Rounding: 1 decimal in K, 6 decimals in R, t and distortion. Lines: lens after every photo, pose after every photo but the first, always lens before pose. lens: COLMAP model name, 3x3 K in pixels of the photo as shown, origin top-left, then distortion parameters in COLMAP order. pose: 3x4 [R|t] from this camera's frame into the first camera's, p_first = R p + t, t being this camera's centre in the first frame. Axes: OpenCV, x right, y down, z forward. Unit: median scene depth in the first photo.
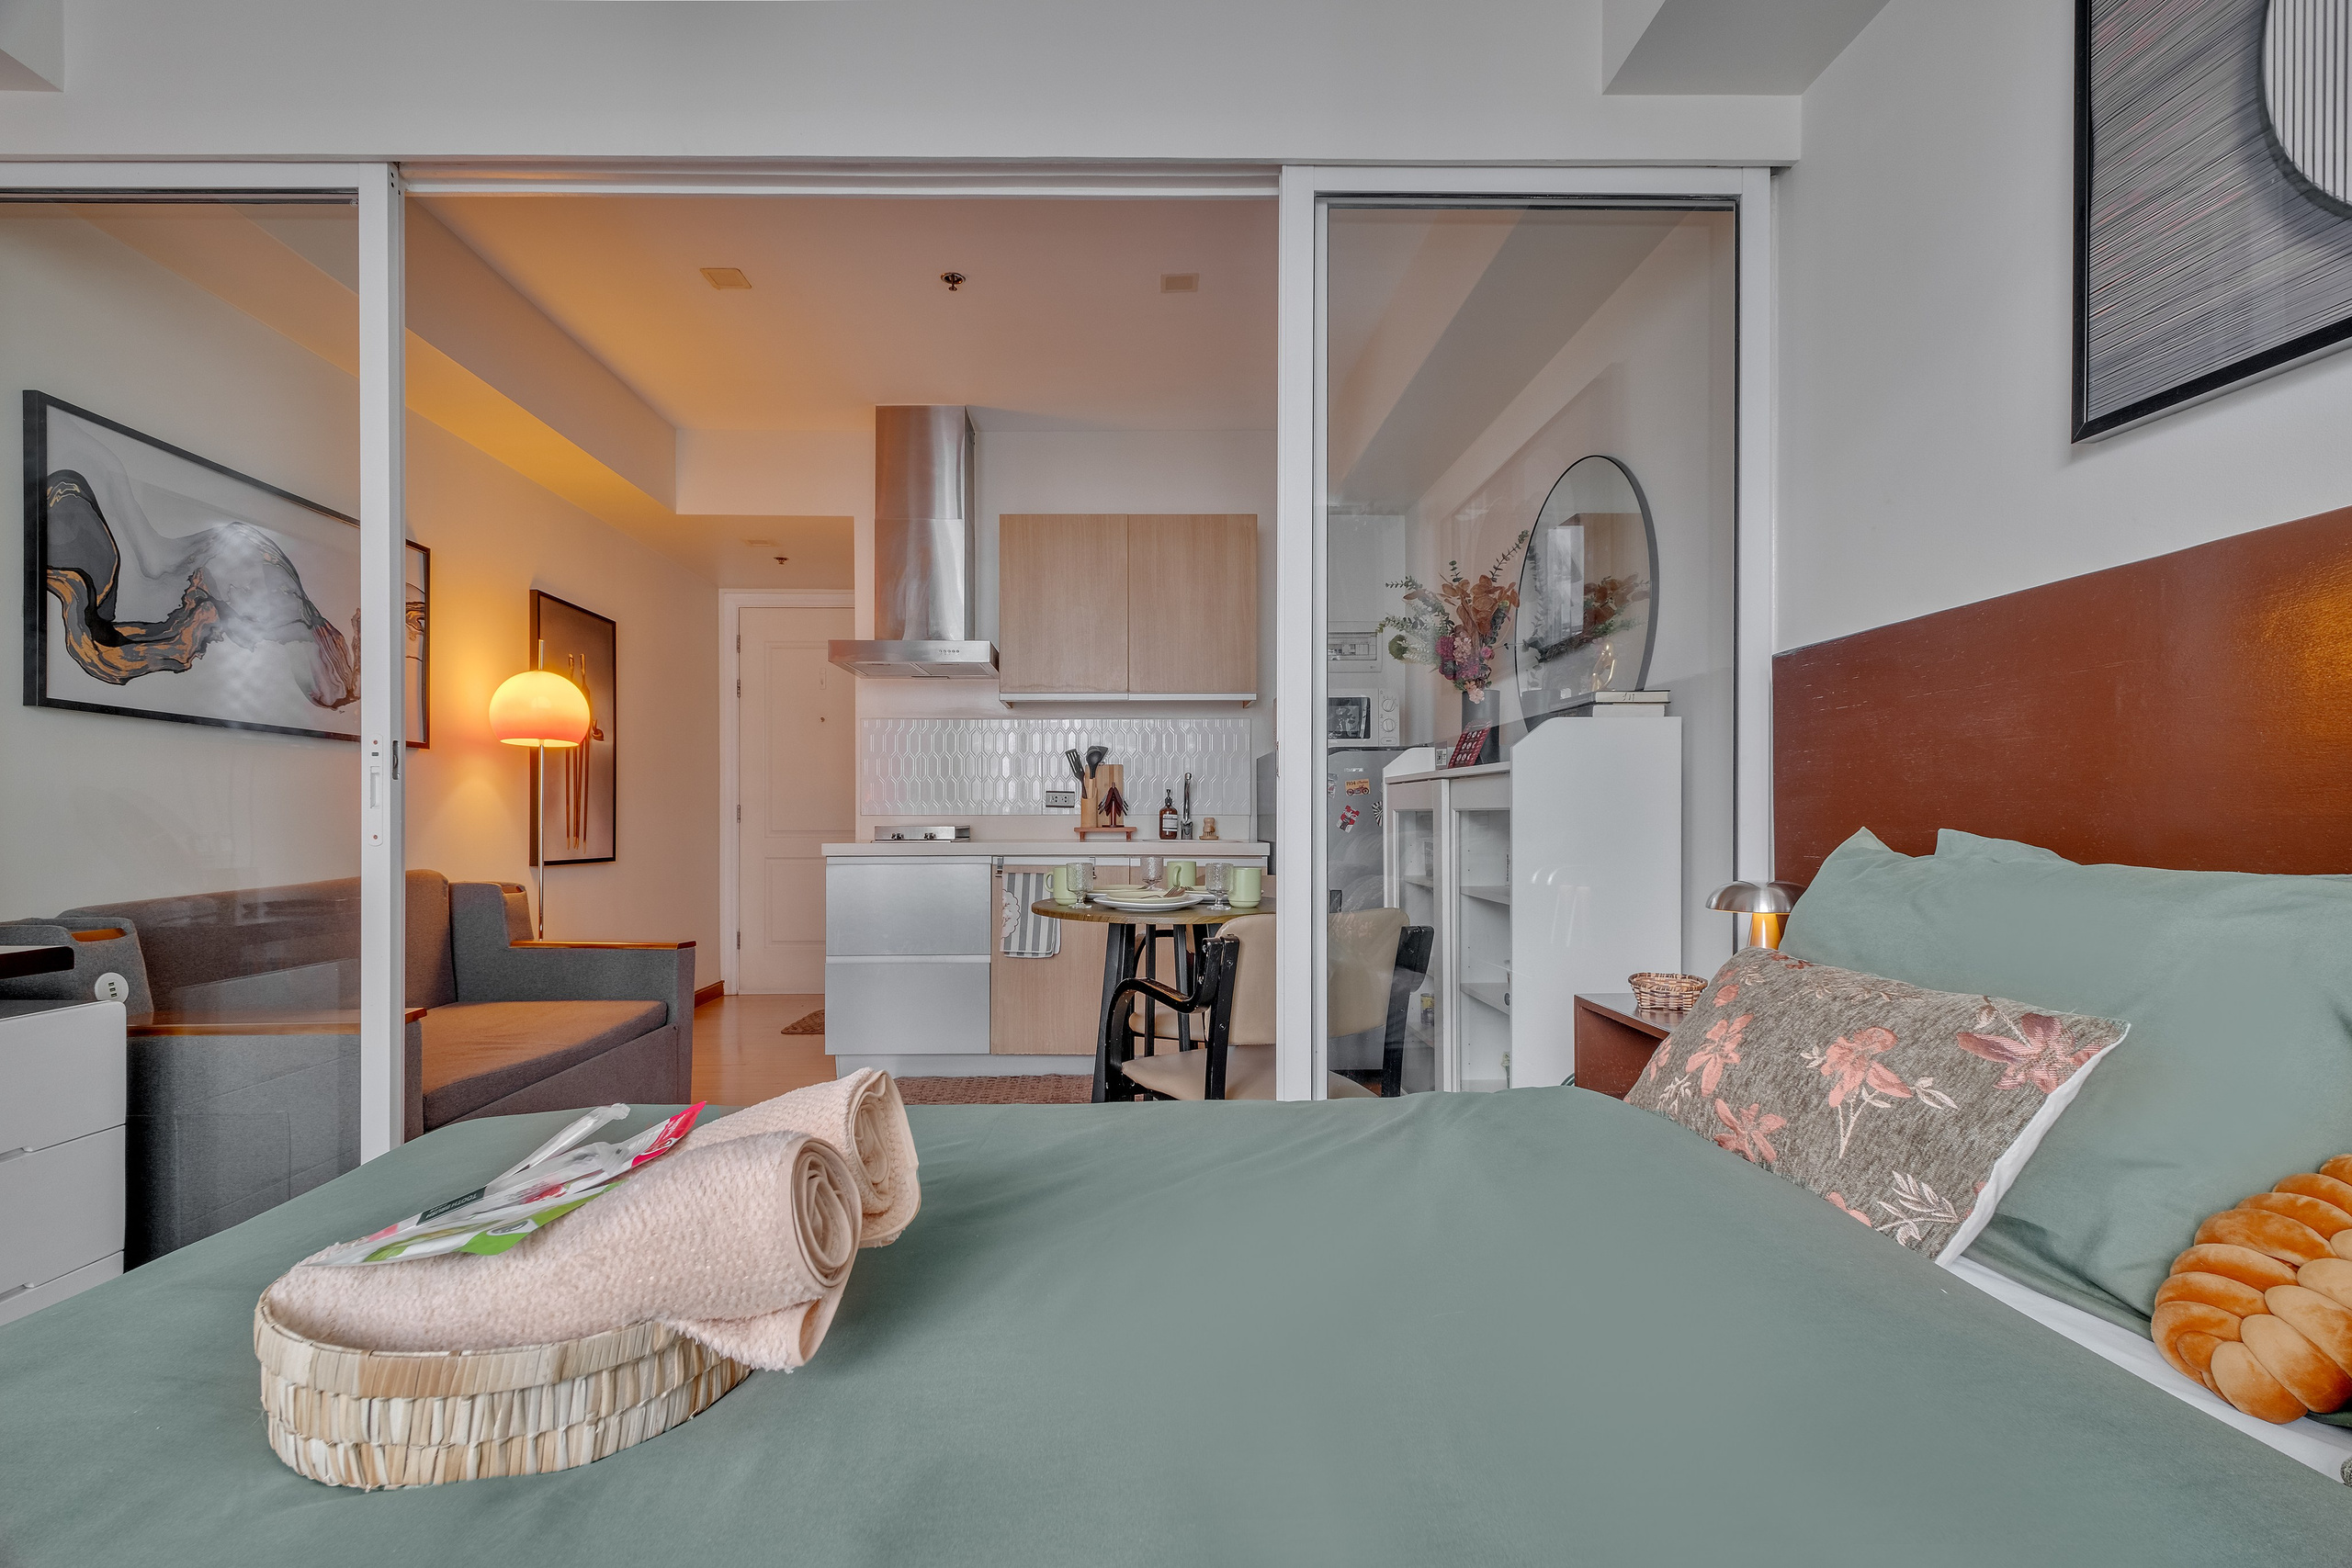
lens RADIAL K [[1068.2, 0, 1118.1], [0, 1068.2, 831.1], [0, 0, 1]] dist [0.010991, -0.008230]
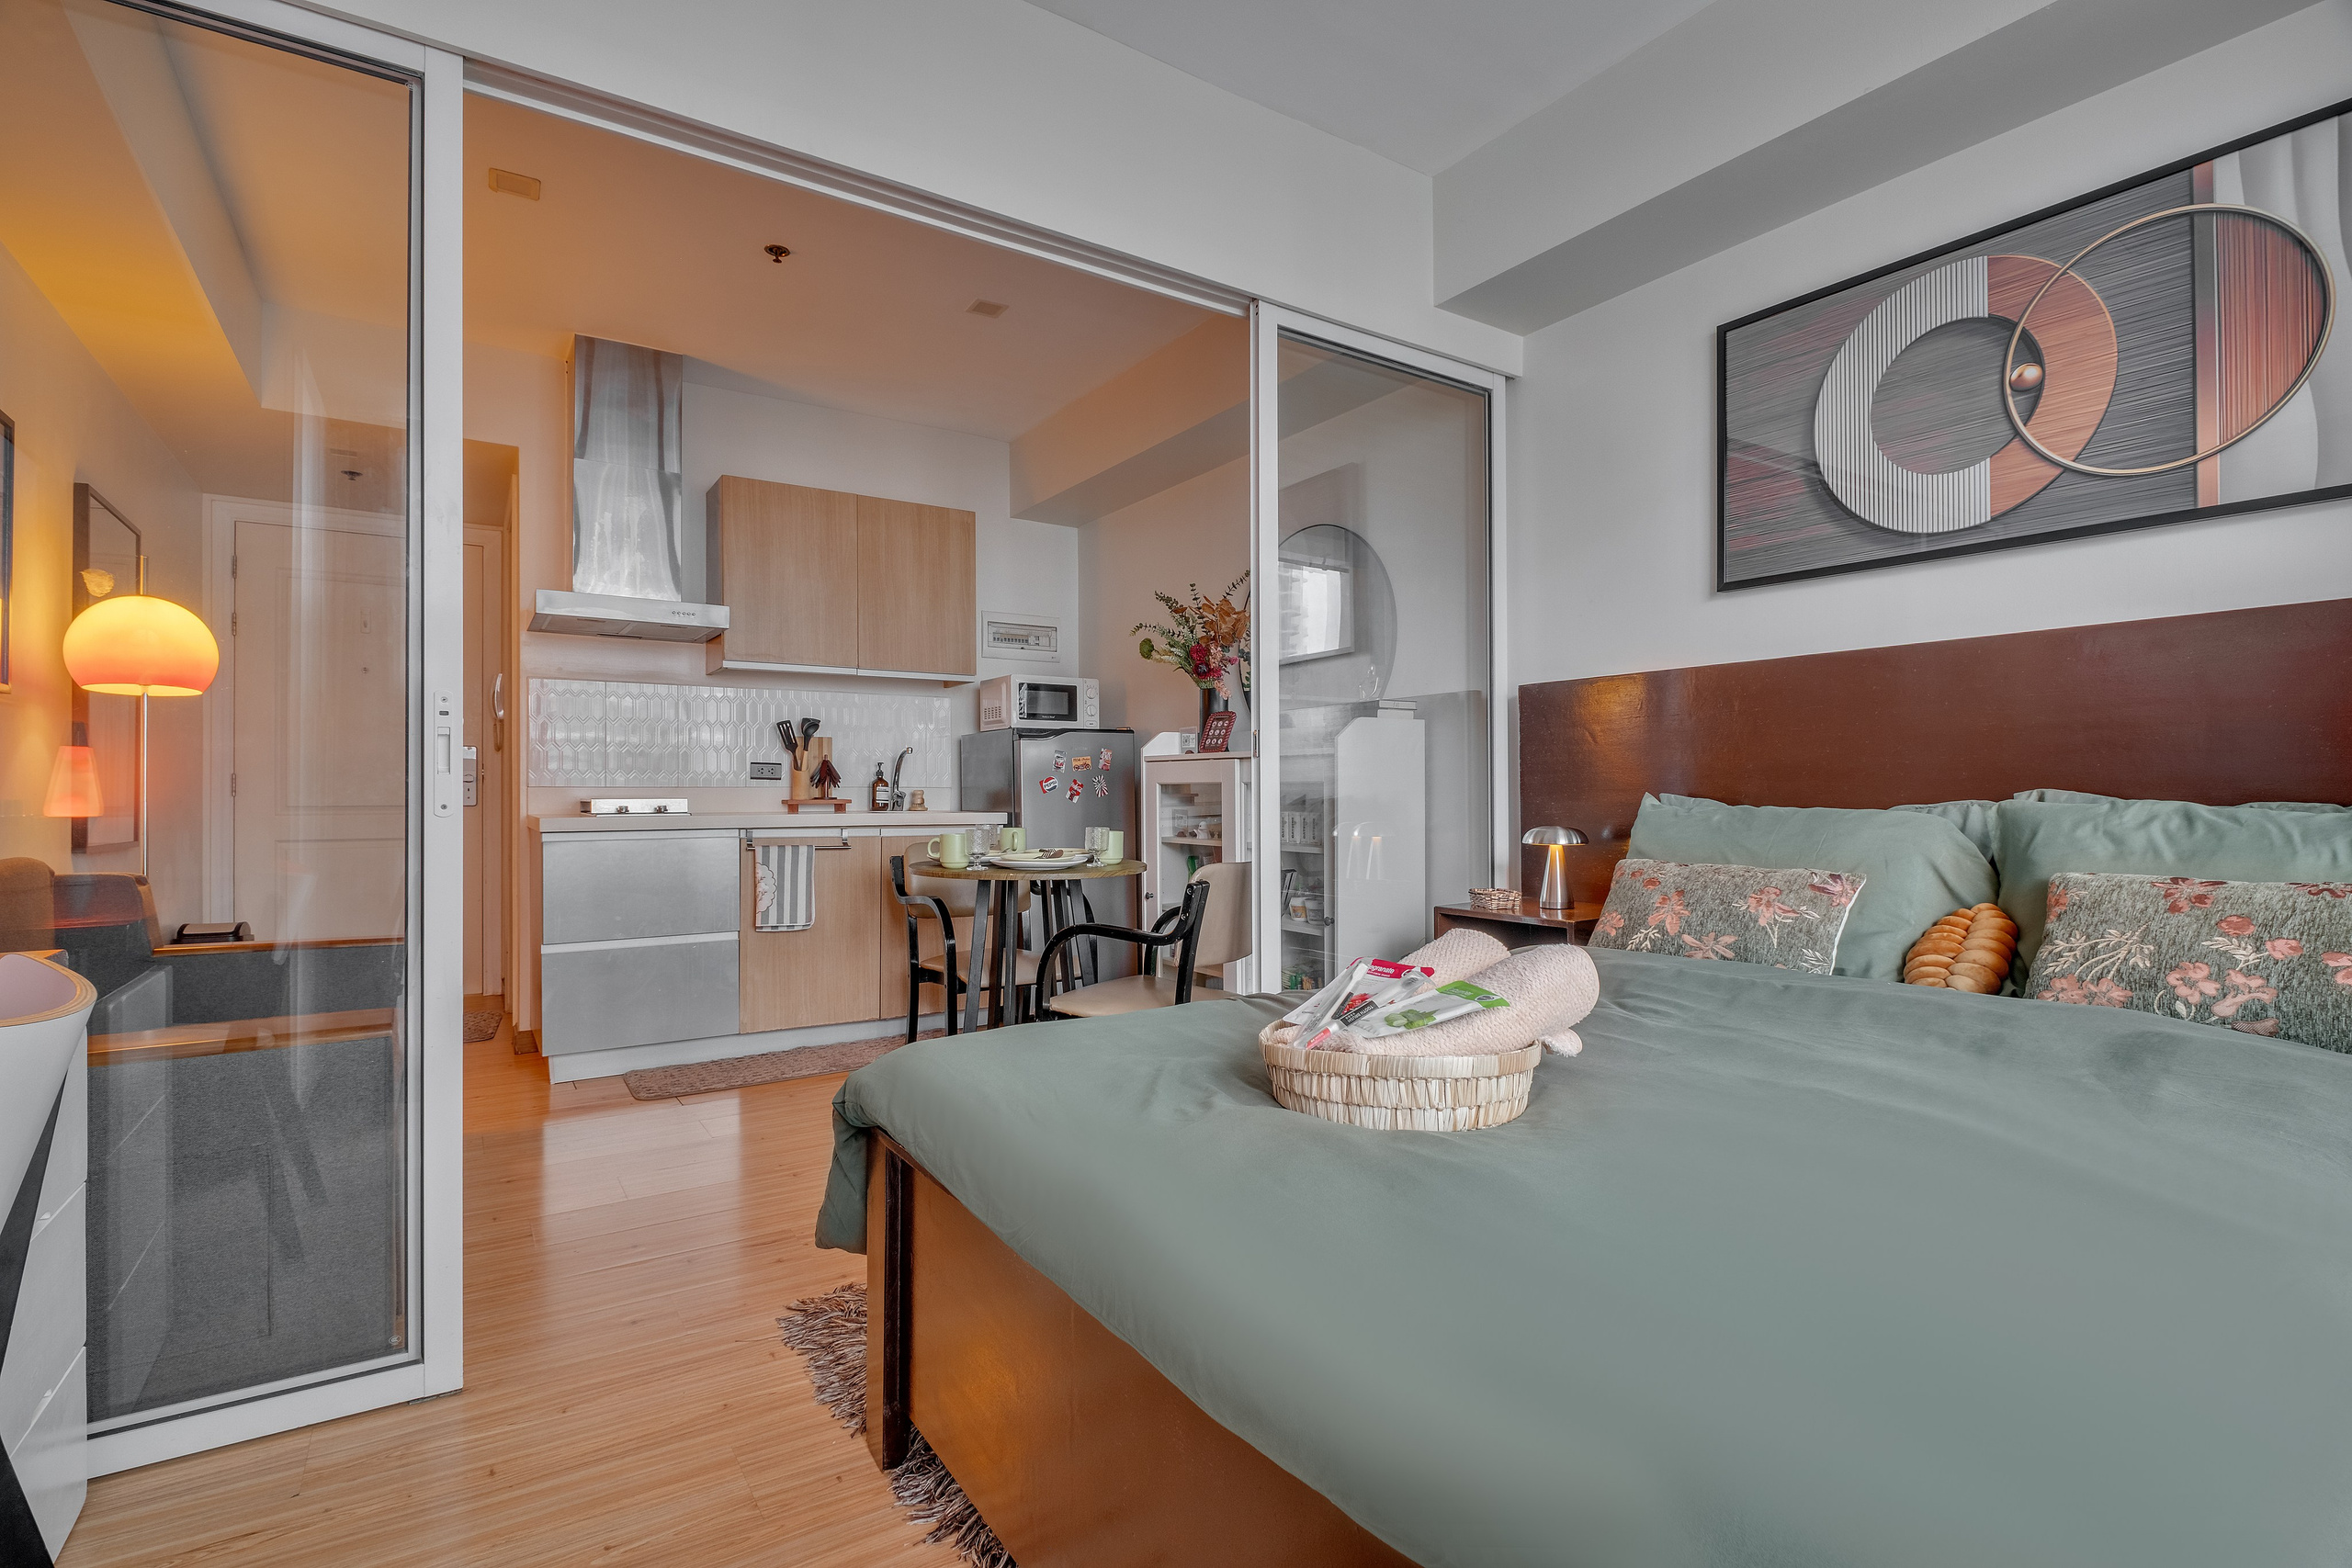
lens RADIAL K [[1081.8, 0, 1163.9], [0, 1081.8, 792.0], [0, 0, 1]] dist [0.017331, -0.015928]
pose [[0.835923, 0.001307, 0.548846, -0.392031], [0.005810, 0.999920, -0.011230, 0.003964], [-0.548817, 0.012576, 0.835848, -0.029693]]
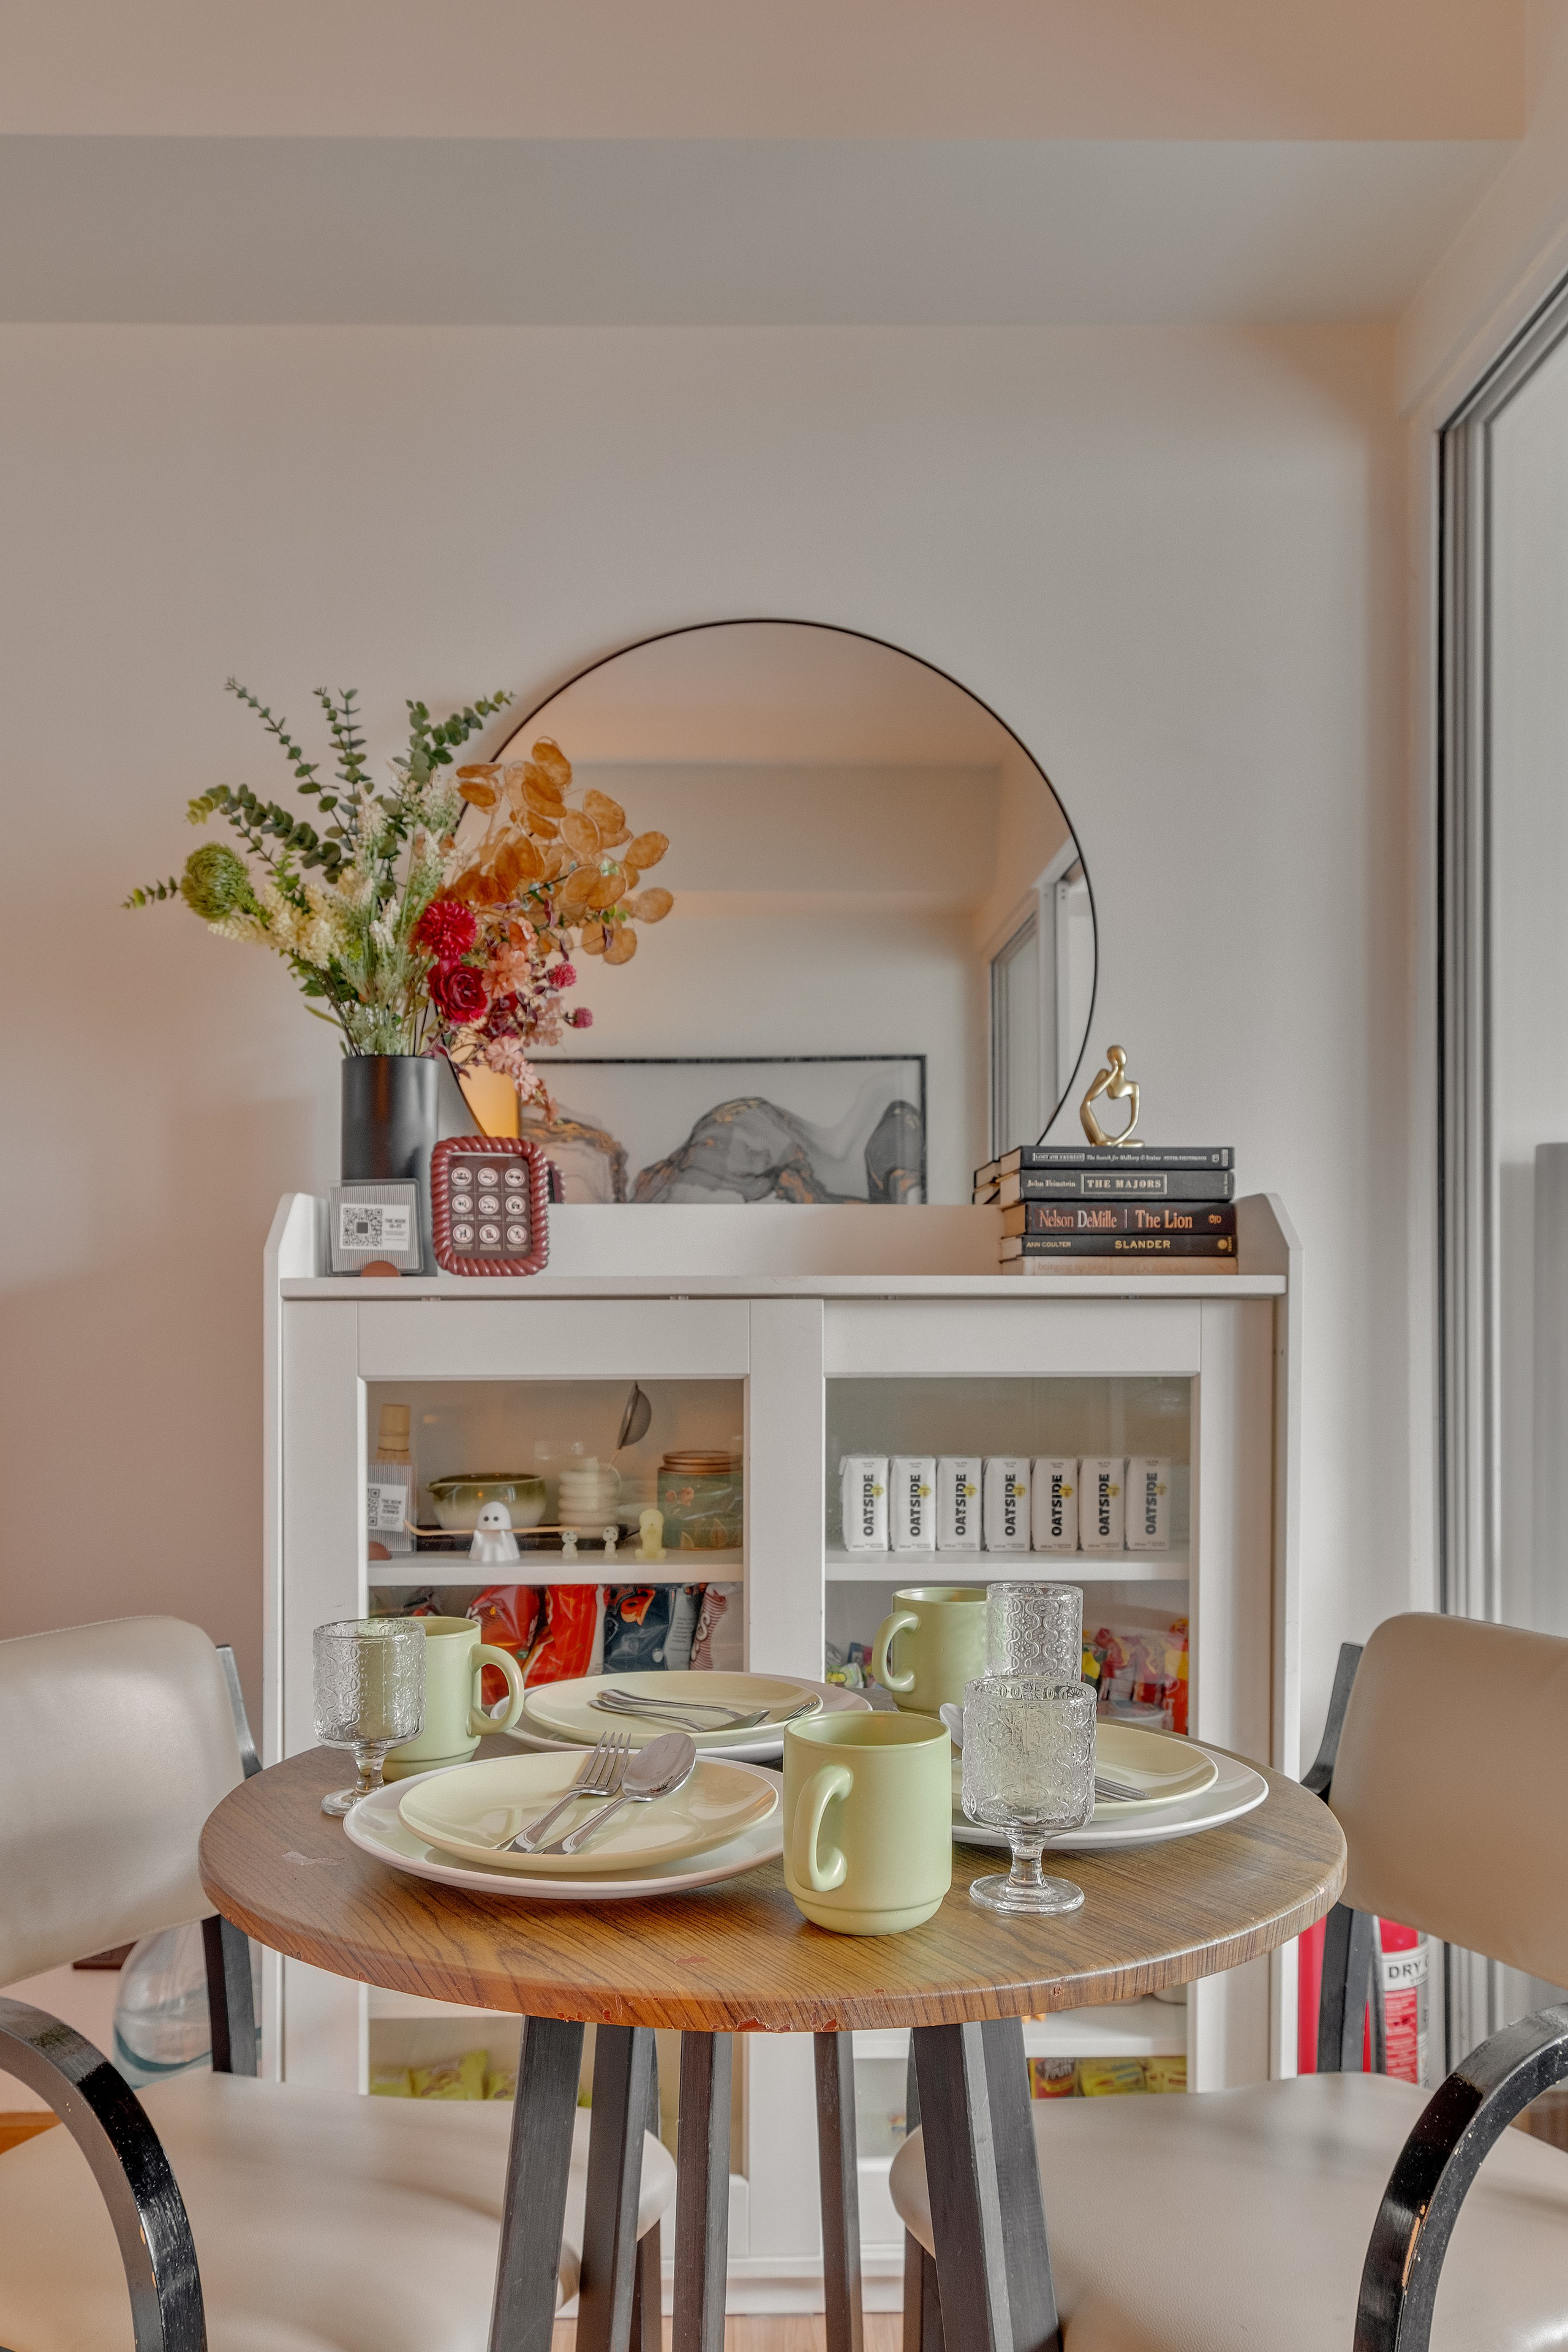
lens RADIAL K [[1852.5, 0, 776.5], [0, 1852.5, 1344.7], [0, 0, 1]] dist [0.020212, -0.001310]
pose [[-0.018165, -0.012161, 0.999761, -0.312846], [0.019149, 0.999738, 0.012508, -0.033352], [-0.999652, 0.019372, -0.017928, 0.841034]]
